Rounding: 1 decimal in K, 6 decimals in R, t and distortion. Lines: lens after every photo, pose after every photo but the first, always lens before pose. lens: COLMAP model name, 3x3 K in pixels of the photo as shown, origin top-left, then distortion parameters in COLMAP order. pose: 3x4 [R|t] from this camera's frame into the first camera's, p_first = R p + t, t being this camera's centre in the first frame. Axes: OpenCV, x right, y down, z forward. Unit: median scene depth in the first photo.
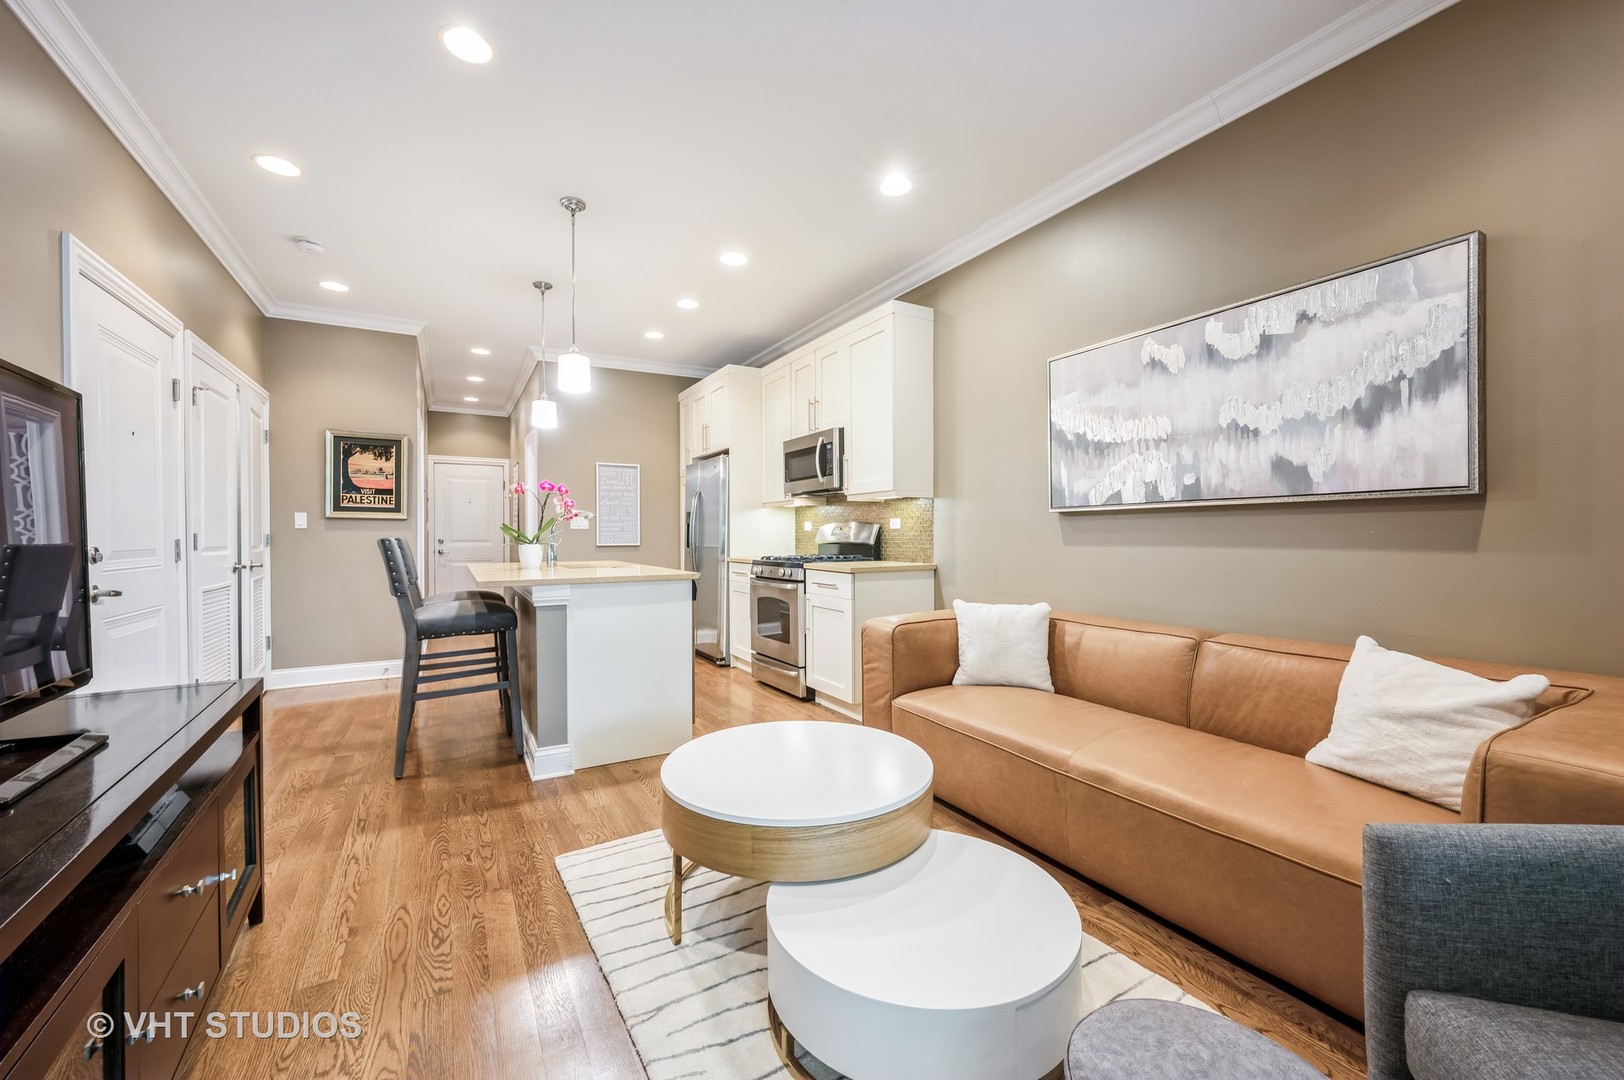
lens RADIAL K [[636.1, 0, 809.8], [0, 636.1, 539.7], [0, 0, 1]] dist [0.010527, 0.000000]
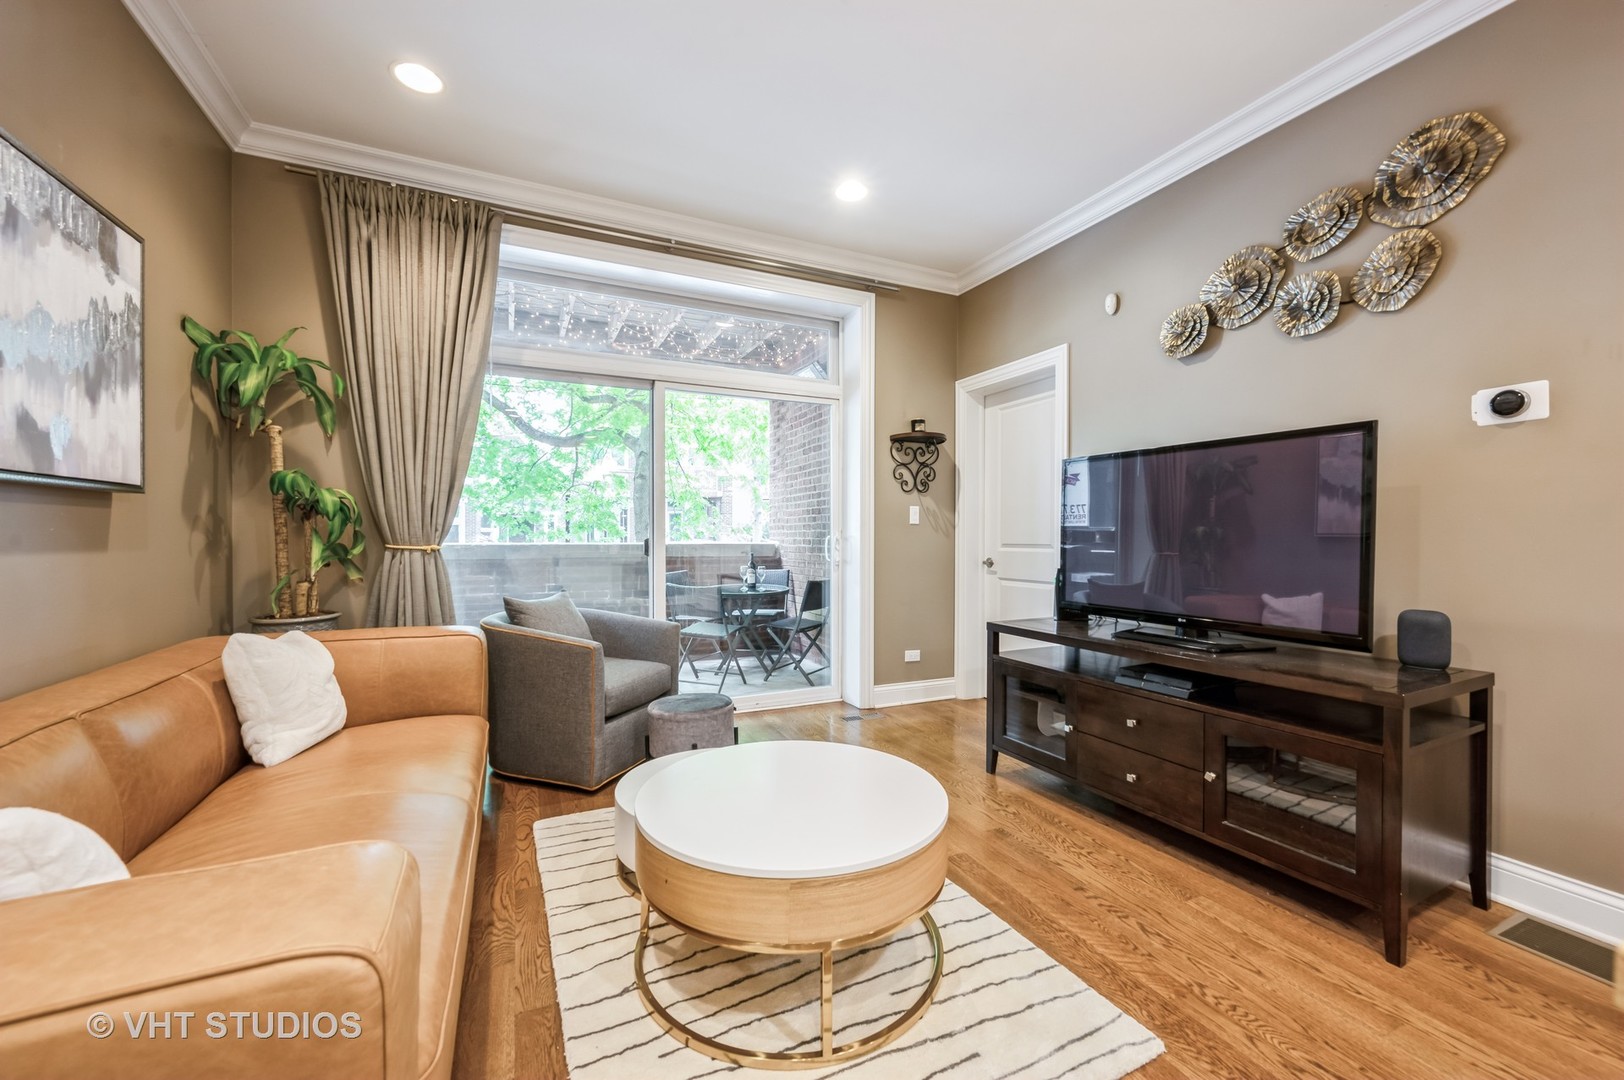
lens RADIAL K [[636.1, 0, 815.1], [0, 636.1, 543.3], [0, 0, 1]] dist [0.010527, 0.000000]
pose [[-0.996465, -0.001802, 0.083993, -0.039868], [-0.000225, 0.999823, 0.018788, -0.003765], [-0.084012, 0.018702, -0.996289, 0.618071]]
